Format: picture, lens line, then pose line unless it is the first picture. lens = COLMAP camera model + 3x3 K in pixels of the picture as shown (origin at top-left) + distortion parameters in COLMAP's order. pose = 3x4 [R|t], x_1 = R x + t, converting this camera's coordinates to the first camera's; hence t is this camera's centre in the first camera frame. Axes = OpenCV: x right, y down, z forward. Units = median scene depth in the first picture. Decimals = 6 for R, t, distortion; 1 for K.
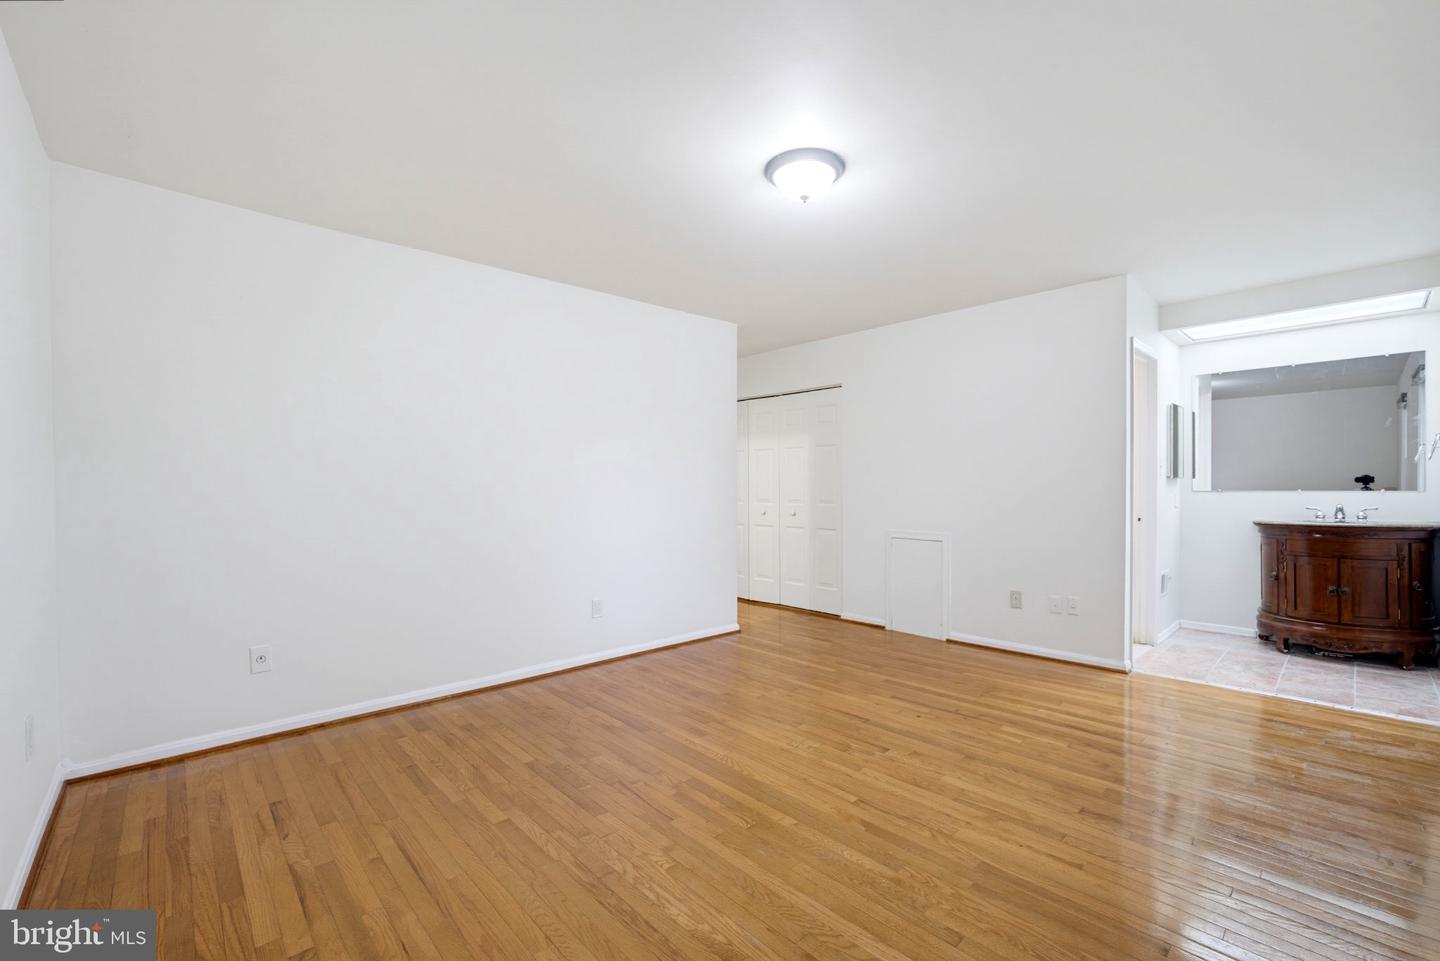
lens RADIAL K [[612.4, 0, 720.2], [0, 612.4, 487.7], [0, 0, 1]] dist [-0.002015, 0.000210]
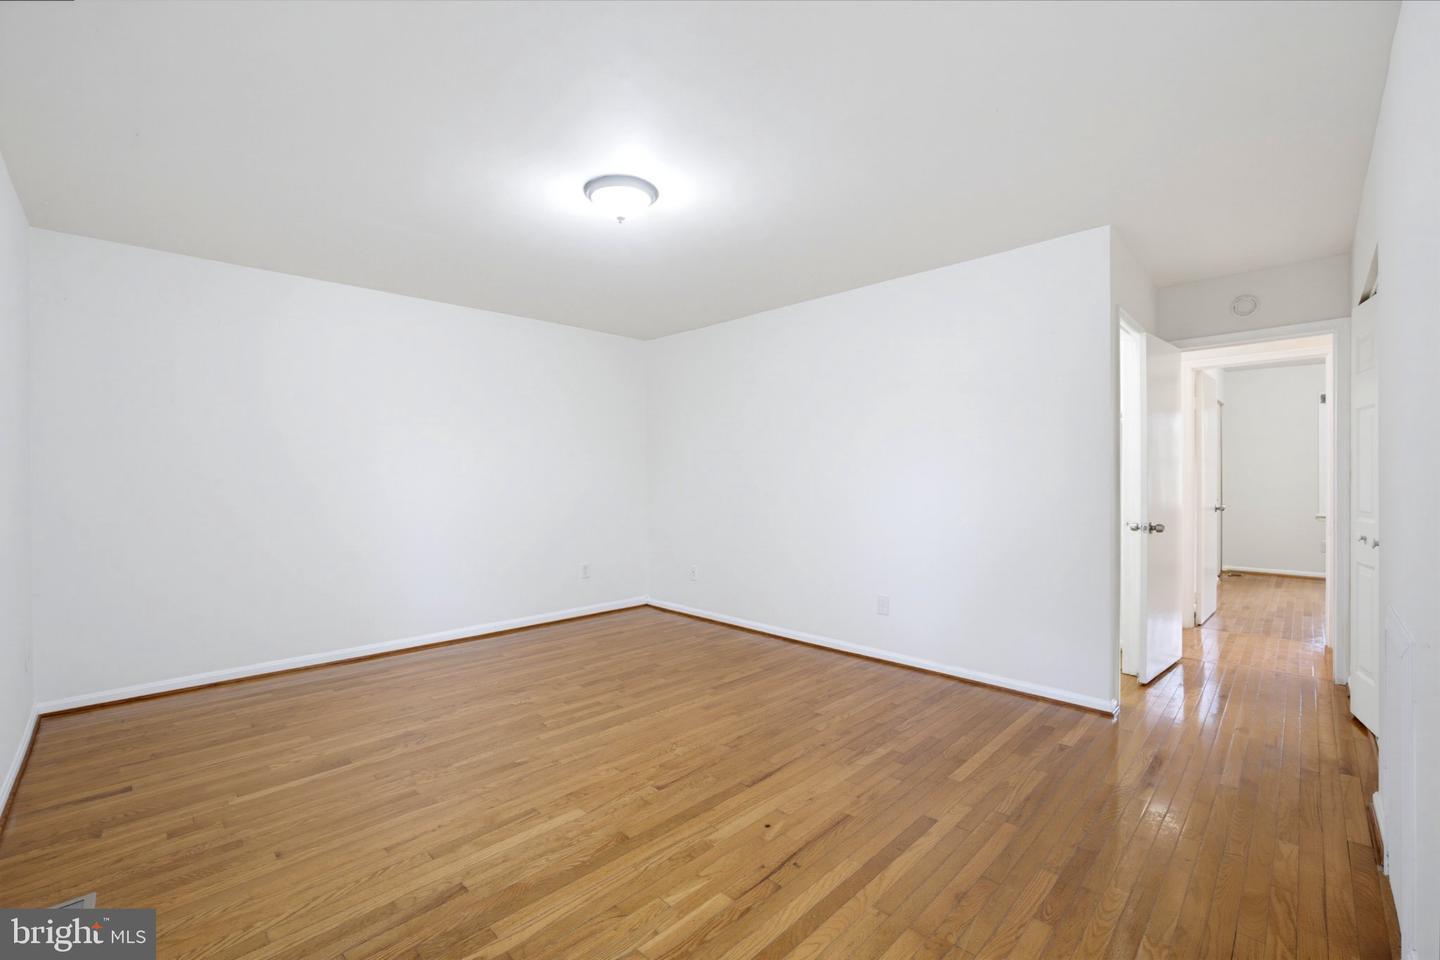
lens RADIAL K [[603.1, 0, 720.0], [0, 603.1, 480.0], [0, 0, 1]] dist [-0.001696, -0.000075]
pose [[0.020241, -0.000418, -0.999795, 1.035745], [0.007003, 0.999975, -0.000276, -0.006596], [0.999771, -0.006996, 0.020244, 0.984661]]
